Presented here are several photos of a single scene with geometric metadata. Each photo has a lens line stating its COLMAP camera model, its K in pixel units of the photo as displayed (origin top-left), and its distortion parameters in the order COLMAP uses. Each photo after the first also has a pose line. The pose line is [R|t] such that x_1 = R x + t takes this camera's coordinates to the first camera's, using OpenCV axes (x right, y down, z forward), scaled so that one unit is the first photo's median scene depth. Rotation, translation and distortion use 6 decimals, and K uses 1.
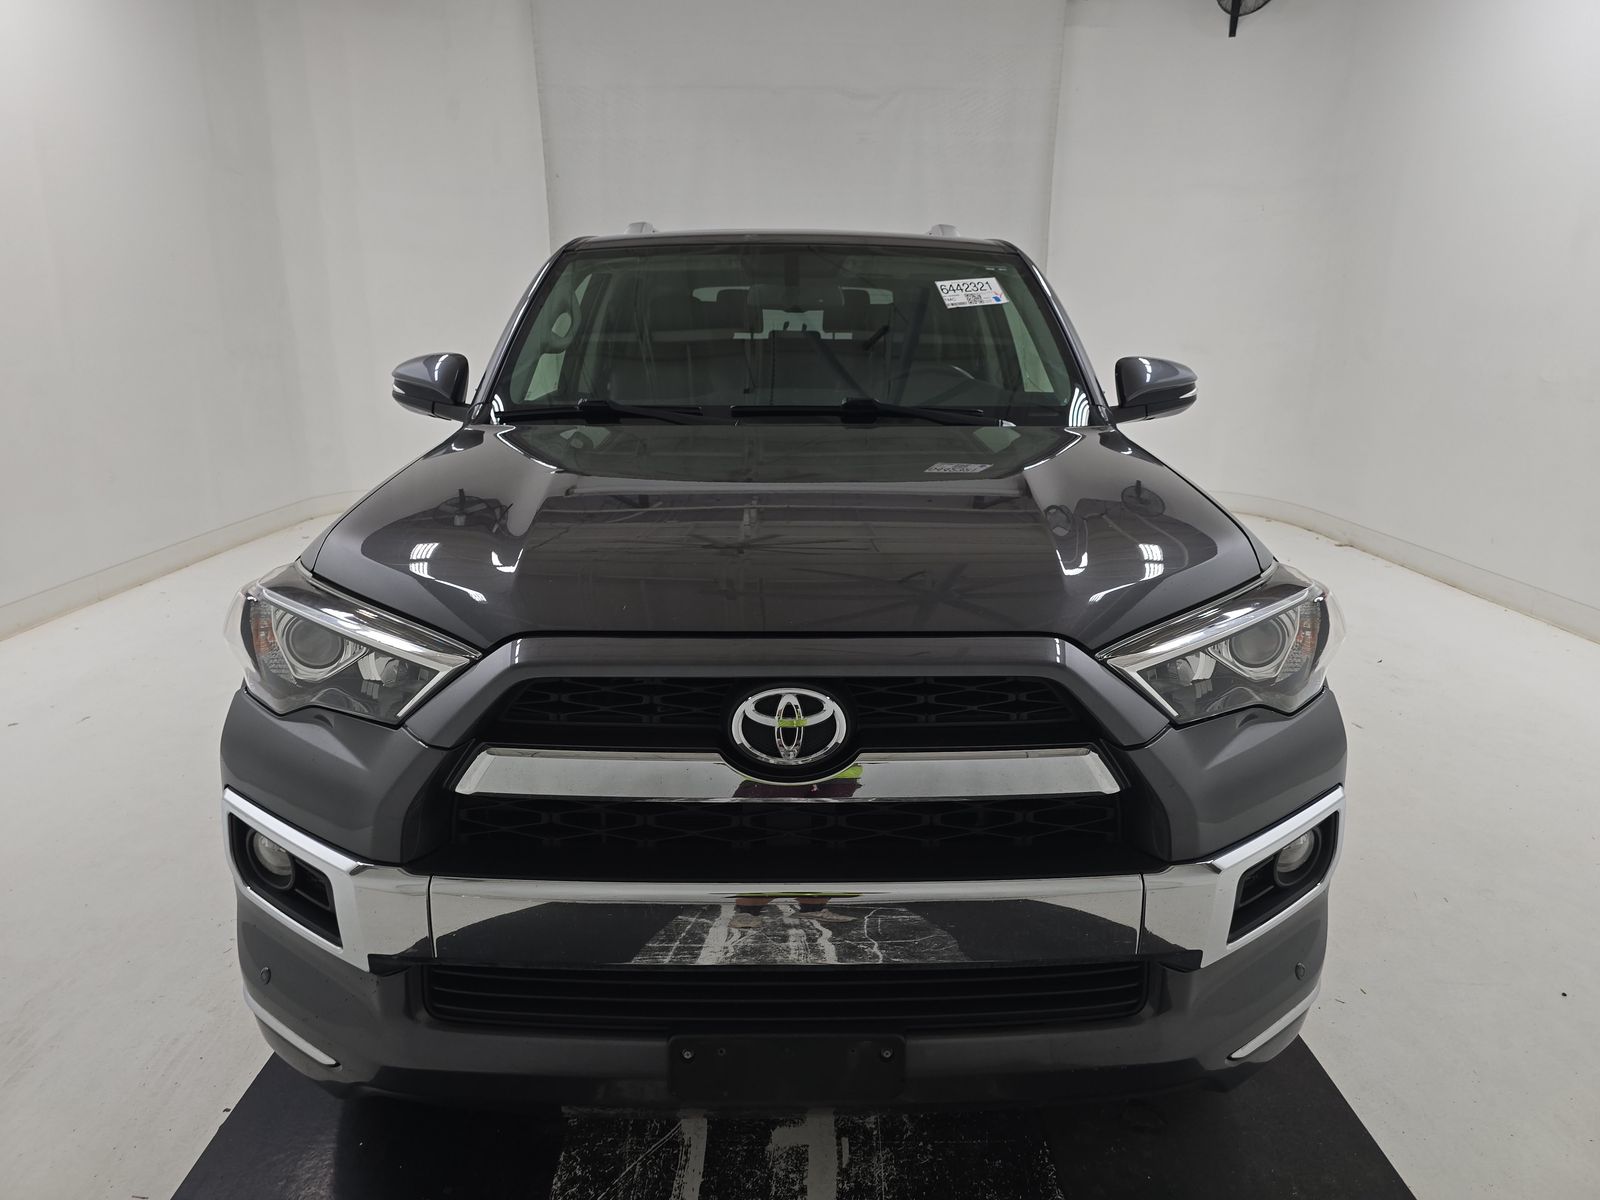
lens RADIAL K [[1087.3, 0, 800.0], [0, 1087.3, 600.0], [0, 0, 1]] dist [0.035176, -0.000140]
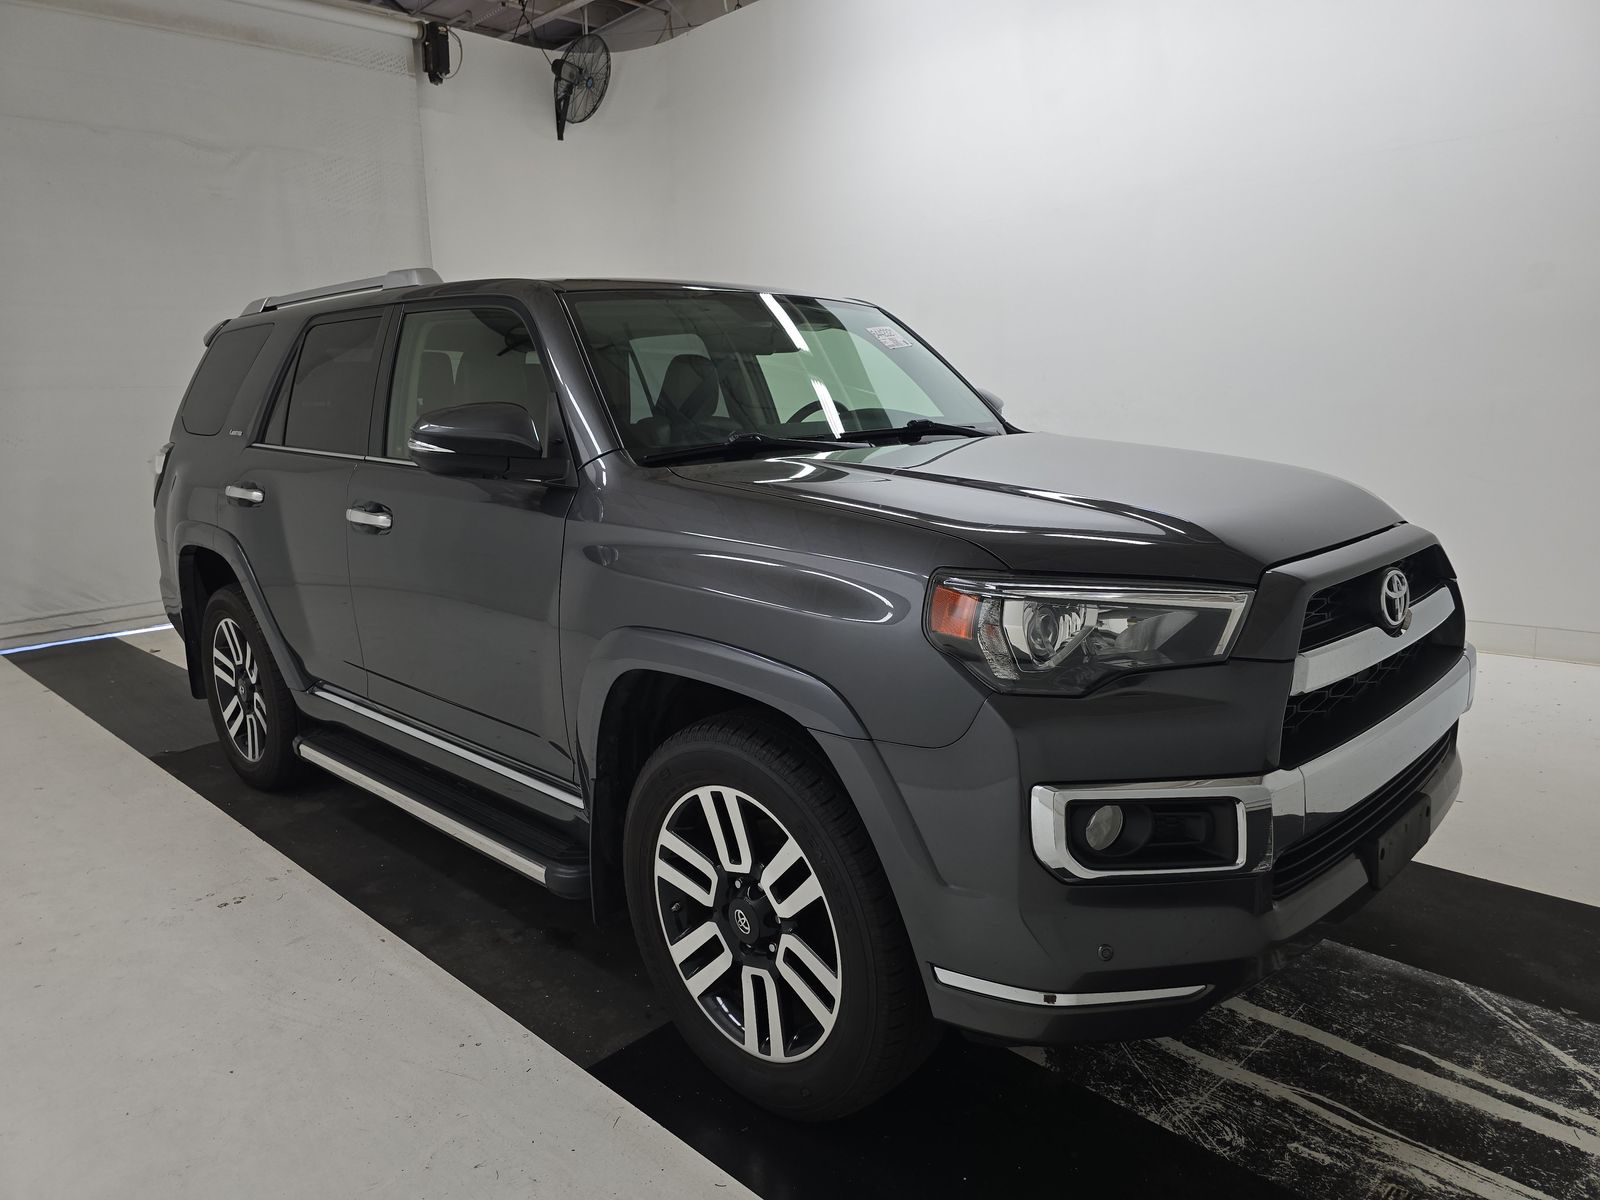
lens RADIAL K [[1087.3, 0, 800.0], [0, 1087.3, 600.0], [0, 0, 1]] dist [0.035176, -0.000140]
pose [[0.710902, -0.164974, 0.683668, -0.278012], [0.214180, 0.976708, 0.012975, -0.012644], [-0.669885, 0.137205, 0.729677, 0.082077]]
